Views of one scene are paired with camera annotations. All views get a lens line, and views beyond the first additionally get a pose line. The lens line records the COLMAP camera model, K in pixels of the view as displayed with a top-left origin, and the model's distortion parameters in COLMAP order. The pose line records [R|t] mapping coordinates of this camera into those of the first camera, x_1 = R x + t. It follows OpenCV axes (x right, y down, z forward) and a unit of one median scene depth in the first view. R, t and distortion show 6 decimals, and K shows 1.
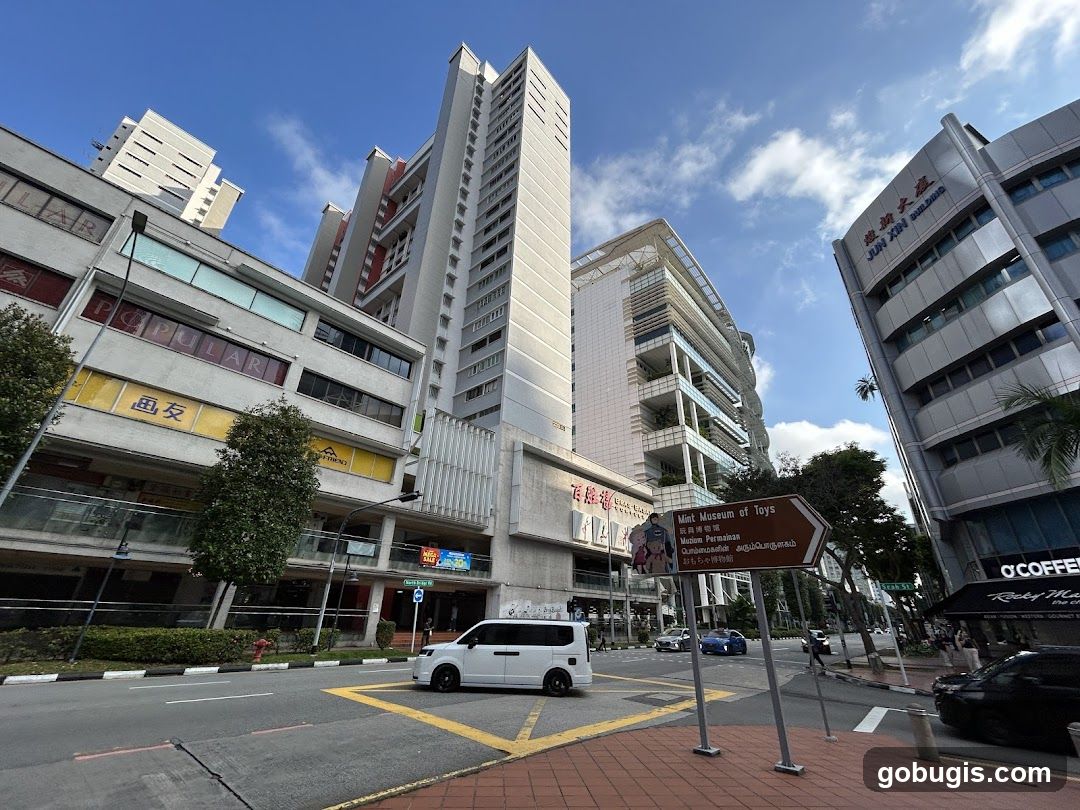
lens RADIAL K [[435.6, 0, 538.5], [0, 435.6, 403.4], [0, 0, 1]] dist [0.000673, 0.000292]
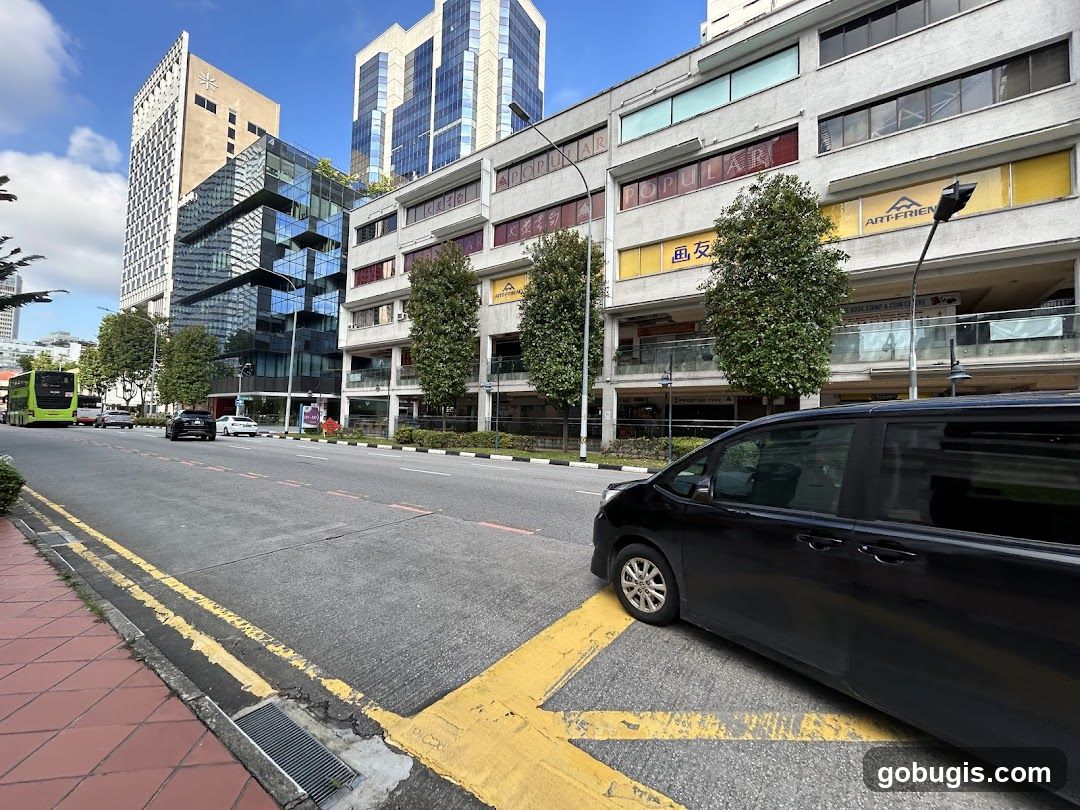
lens RADIAL K [[437.3, 0, 539.1], [0, 437.3, 404.0], [0, 0, 1]] dist [-0.001644, 0.001102]
pose [[0.105846, -0.070521, -0.991879, 0.098455], [0.417392, 0.908505, -0.020053, 0.189569], [0.902541, -0.411880, 0.125596, 0.349451]]
